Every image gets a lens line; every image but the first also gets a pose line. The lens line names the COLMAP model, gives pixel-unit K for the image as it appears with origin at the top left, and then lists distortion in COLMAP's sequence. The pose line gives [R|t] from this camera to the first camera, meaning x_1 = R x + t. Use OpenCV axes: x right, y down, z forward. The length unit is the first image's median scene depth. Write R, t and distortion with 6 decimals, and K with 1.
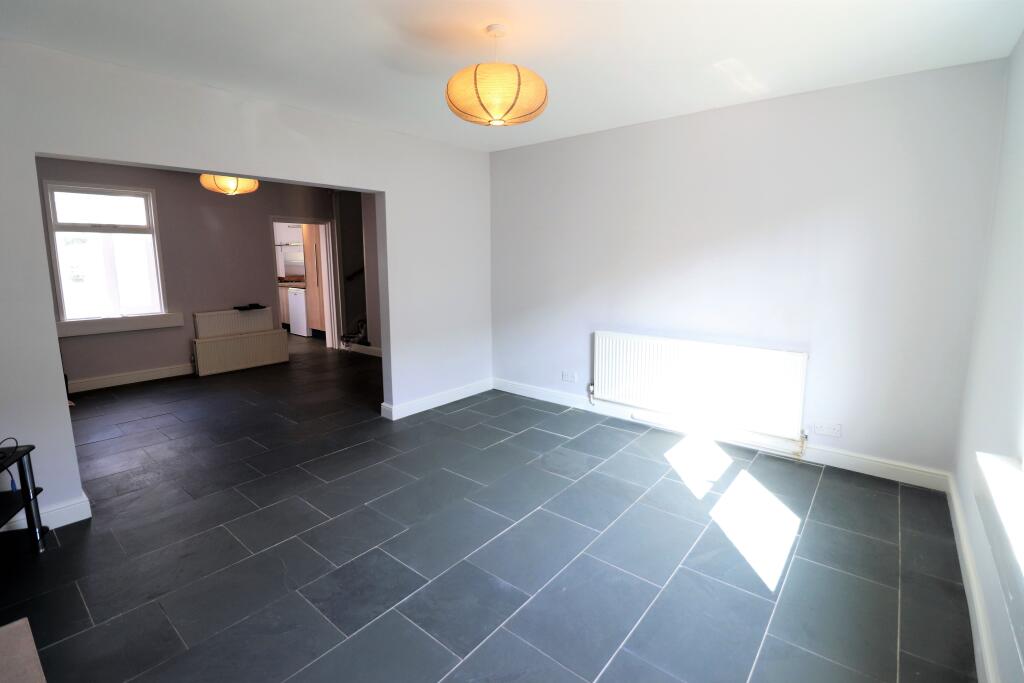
lens RADIAL K [[470.4, 0, 513.1], [0, 470.4, 329.7], [0, 0, 1]] dist [-0.001424, -0.014044]
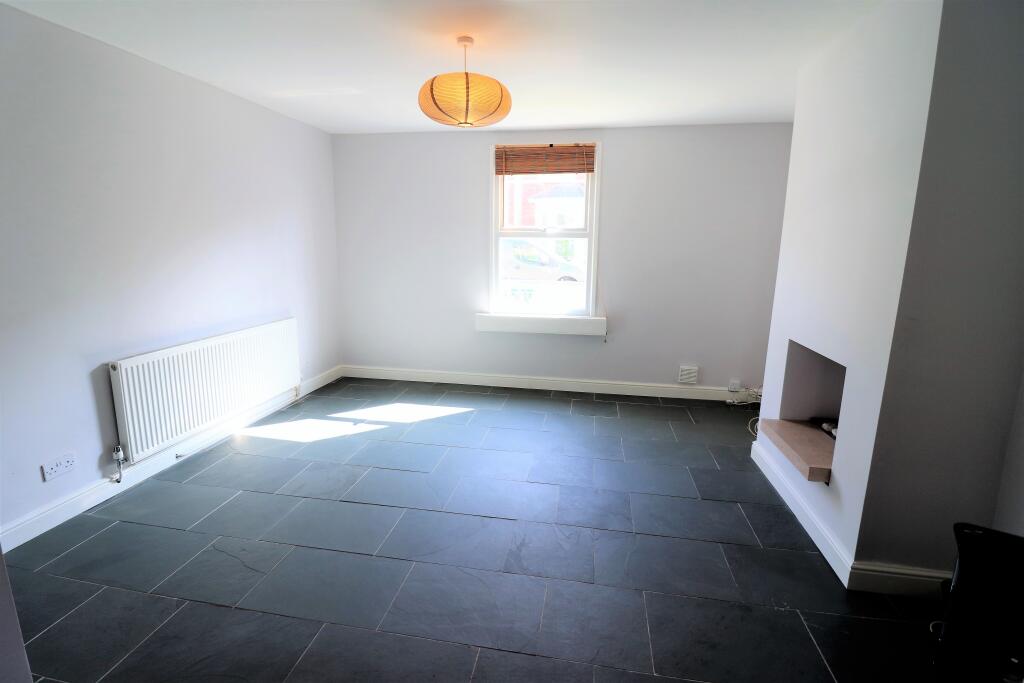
lens RADIAL K [[470.4, 0, 513.1], [0, 470.4, 329.7], [0, 0, 1]] dist [-0.001424, -0.014044]
pose [[-0.493384, -0.162251, 0.854545, -0.809499], [0.113861, 0.961947, 0.248382, -0.175179], [-0.862327, 0.219847, -0.456135, 1.102809]]
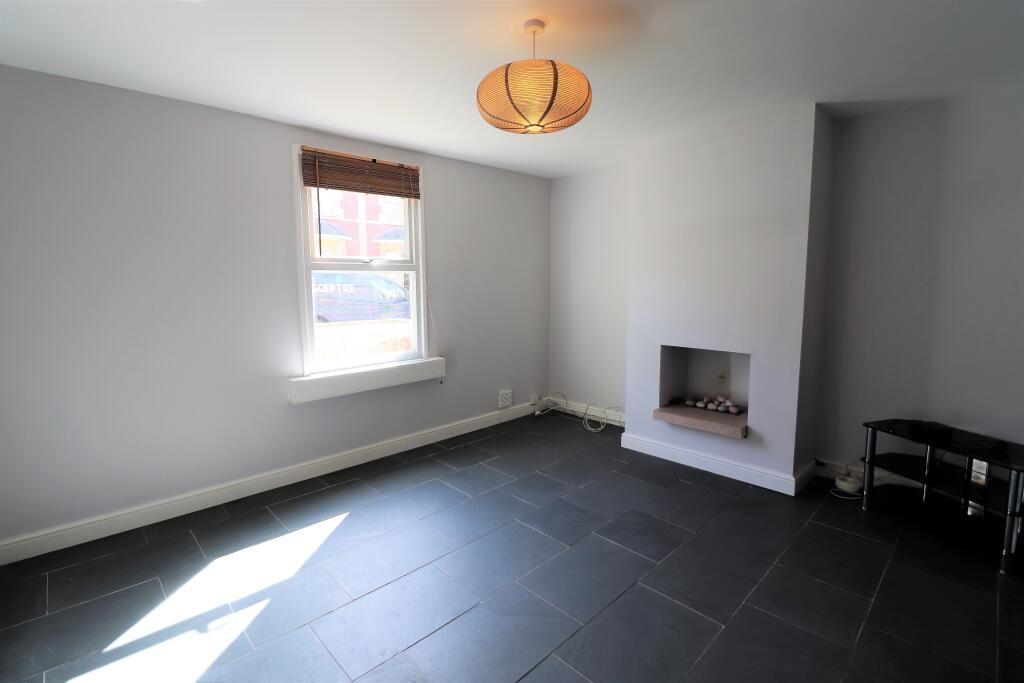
lens RADIAL K [[469.6, 0, 510.1], [0, 469.6, 326.7], [0, 0, 1]] dist [0.001193, 0.000214]
pose [[-0.992556, -0.003304, 0.121746, -0.068126], [0.026142, 0.970552, 0.239468, -0.212841], [-0.118952, 0.240868, -0.963241, 1.417088]]
